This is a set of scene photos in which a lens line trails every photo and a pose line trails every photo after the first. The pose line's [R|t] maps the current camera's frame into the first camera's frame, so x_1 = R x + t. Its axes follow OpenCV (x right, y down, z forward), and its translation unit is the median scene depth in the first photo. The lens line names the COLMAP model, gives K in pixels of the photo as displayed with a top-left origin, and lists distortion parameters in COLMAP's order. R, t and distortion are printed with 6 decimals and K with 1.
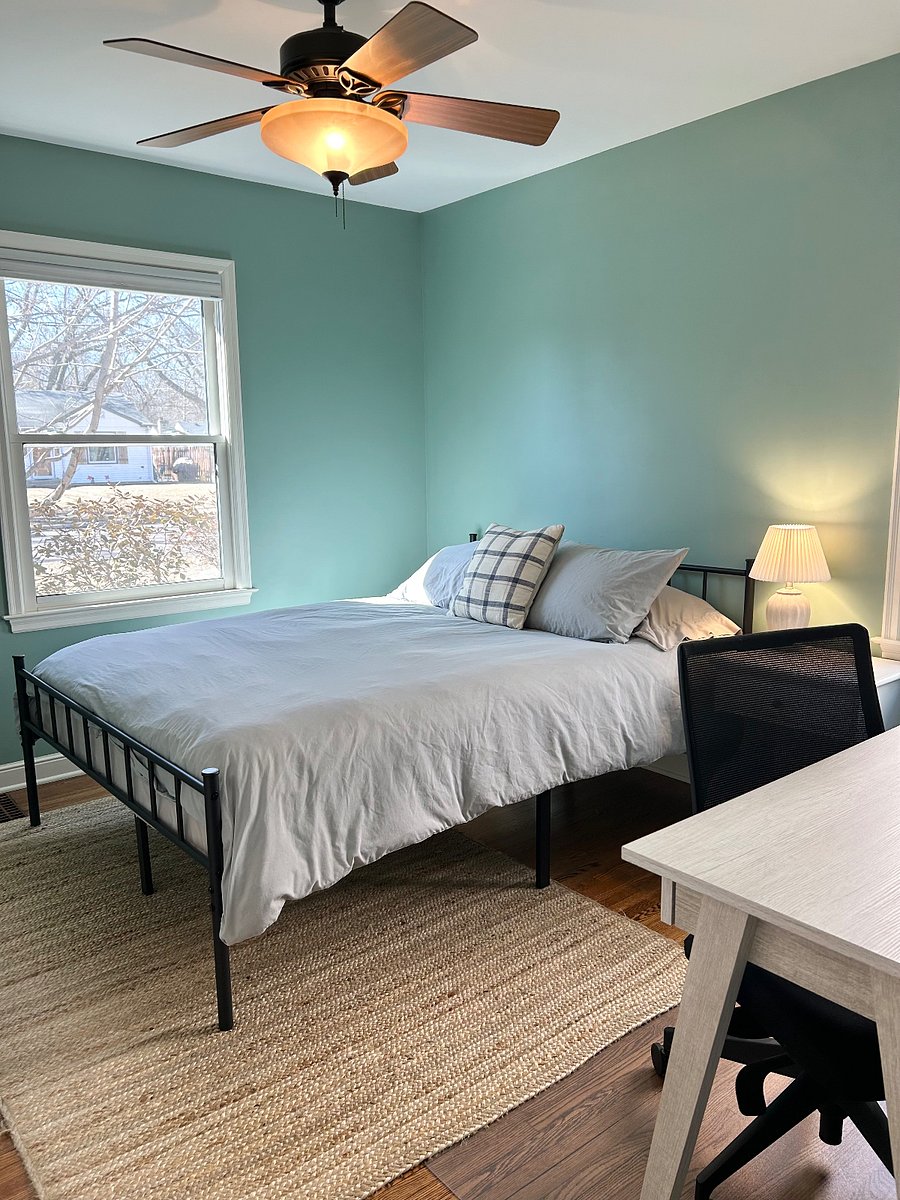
lens RADIAL K [[900.7, 0, 448.5], [0, 900.7, 603.4], [0, 0, 1]] dist [0.050974, -0.062217]
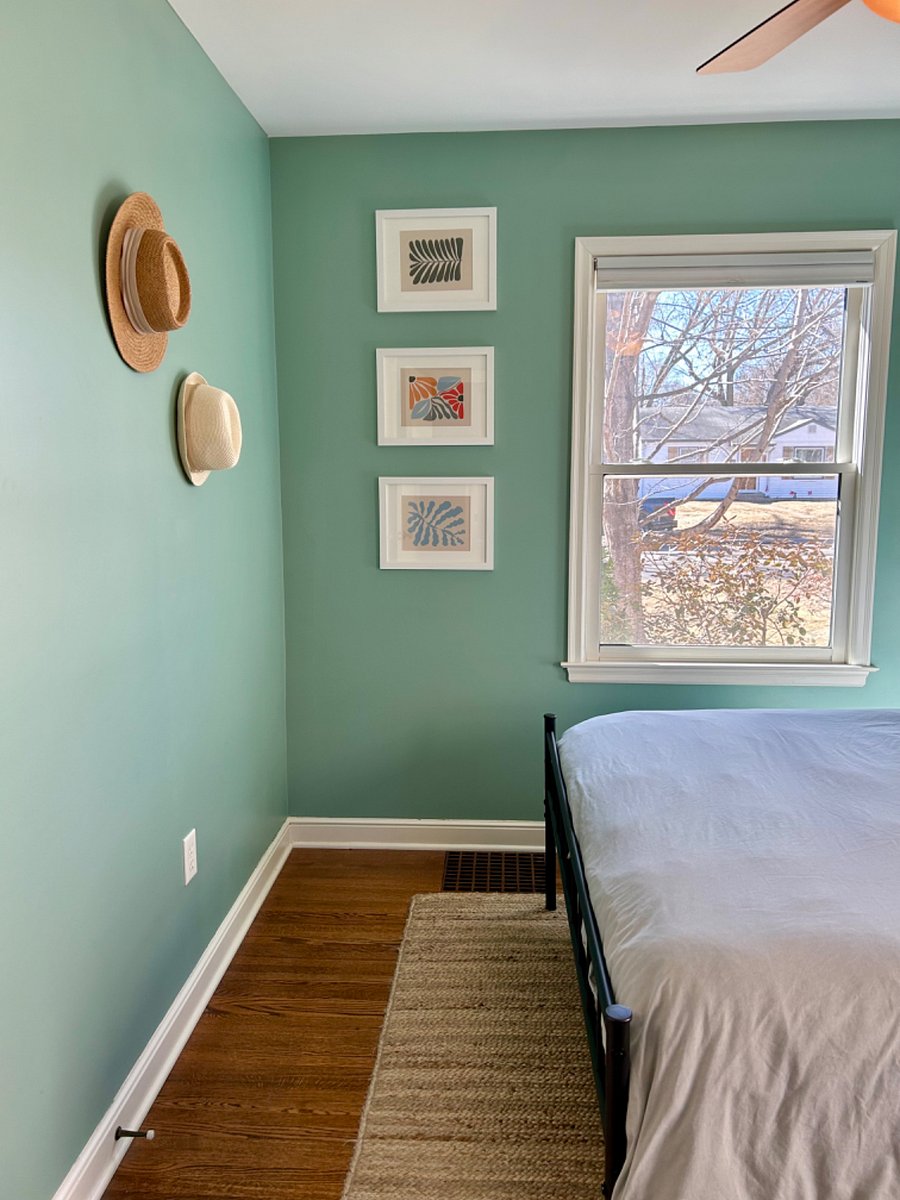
lens RADIAL K [[900.7, 0, 452.0], [0, 900.7, 593.3], [0, 0, 1]] dist [0.050974, -0.062217]
pose [[0.737173, 0.103375, -0.667750, 0.041464], [-0.120037, 0.992544, 0.021139, -0.096460], [0.664956, 0.064572, 0.744086, 0.394243]]
